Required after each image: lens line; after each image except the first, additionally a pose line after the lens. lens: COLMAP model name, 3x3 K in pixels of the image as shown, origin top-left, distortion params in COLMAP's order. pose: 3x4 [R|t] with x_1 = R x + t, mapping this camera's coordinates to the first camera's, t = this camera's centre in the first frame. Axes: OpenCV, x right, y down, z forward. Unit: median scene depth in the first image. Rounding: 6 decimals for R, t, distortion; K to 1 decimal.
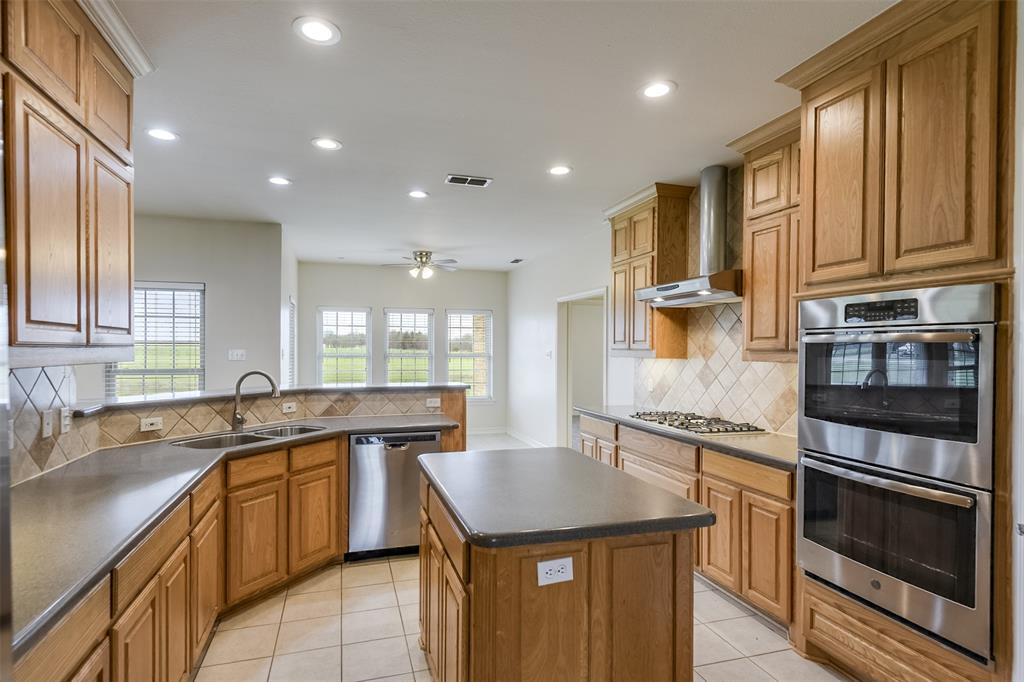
lens RADIAL K [[516.9, 0, 494.9], [0, 516.9, 351.5], [0, 0, 1]] dist [0.030198, -0.001137]
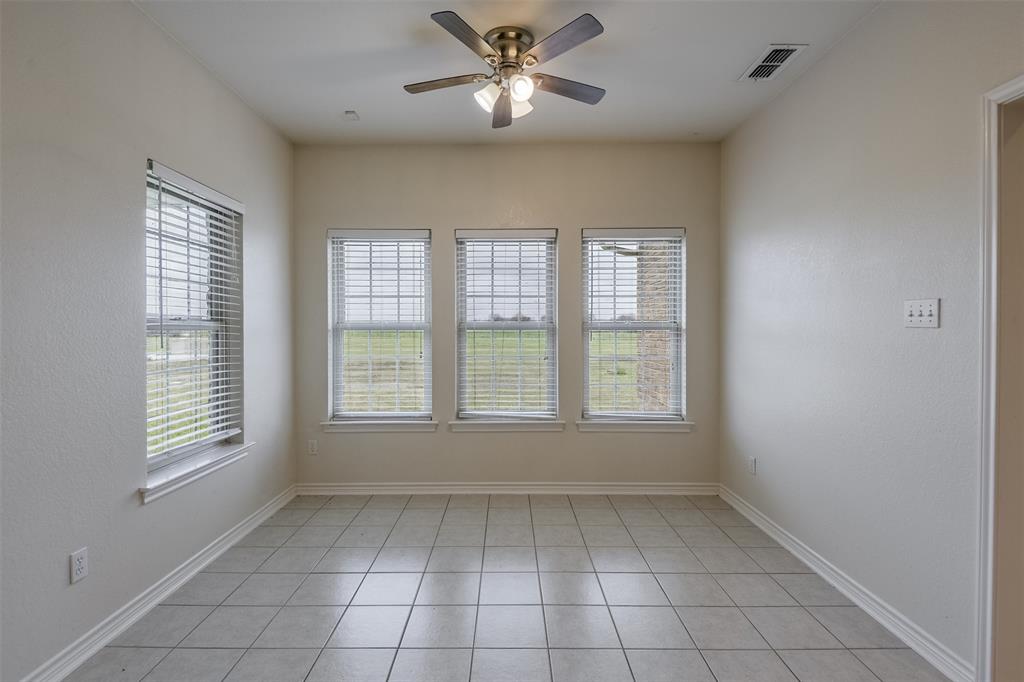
lens RADIAL K [[466.5, 0, 509.4], [0, 466.5, 336.5], [0, 0, 1]] dist [0.019667, 0.000096]
pose [[0.960722, -0.001856, -0.277505, -0.110133], [0.003919, 0.999969, 0.006879, 0.039630], [0.277484, -0.007696, 0.960699, 1.583376]]
